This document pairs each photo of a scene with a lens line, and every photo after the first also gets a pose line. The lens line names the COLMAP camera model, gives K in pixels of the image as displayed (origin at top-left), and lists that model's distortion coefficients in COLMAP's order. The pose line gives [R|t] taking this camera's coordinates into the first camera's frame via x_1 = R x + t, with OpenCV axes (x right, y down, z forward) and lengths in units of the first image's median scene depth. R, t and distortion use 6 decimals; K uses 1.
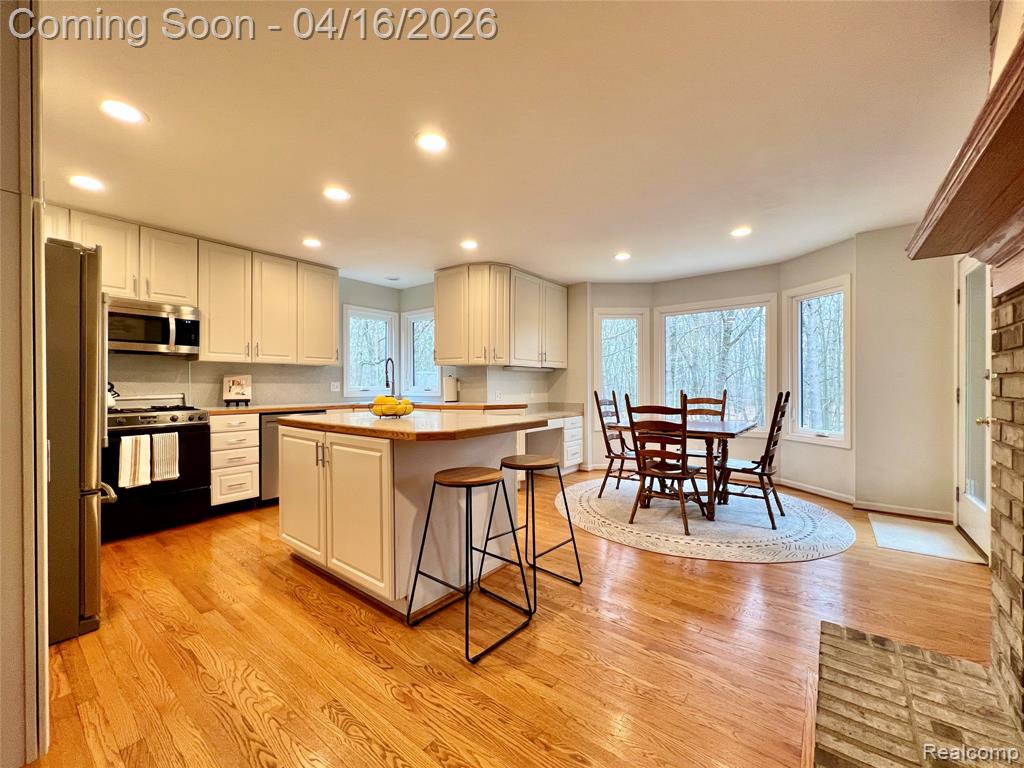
lens RADIAL K [[413.7, 0, 514.6], [0, 413.7, 386.3], [0, 0, 1]] dist [-0.003786, -0.000113]
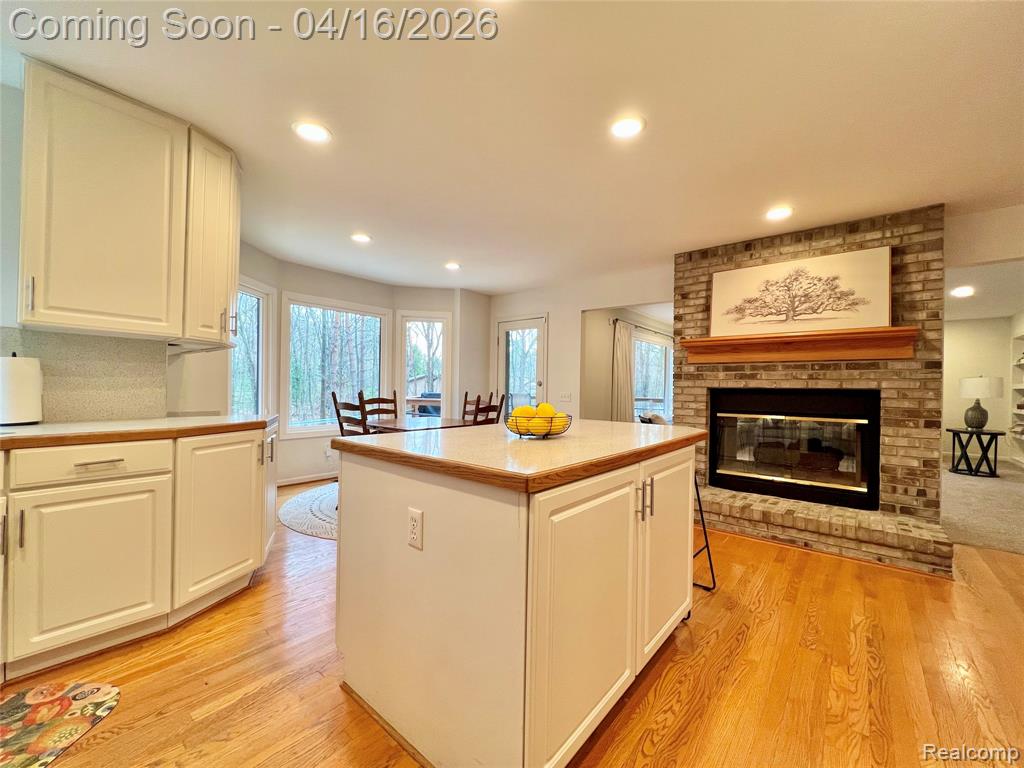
lens RADIAL K [[413.7, 0, 515.9], [0, 413.7, 389.0], [0, 0, 1]] dist [-0.003786, -0.000113]
pose [[0.027599, 0.002793, 0.999615, -0.630915], [-0.012995, 0.999913, -0.002435, 0.003838], [-0.999535, -0.012923, 0.027633, 0.680188]]
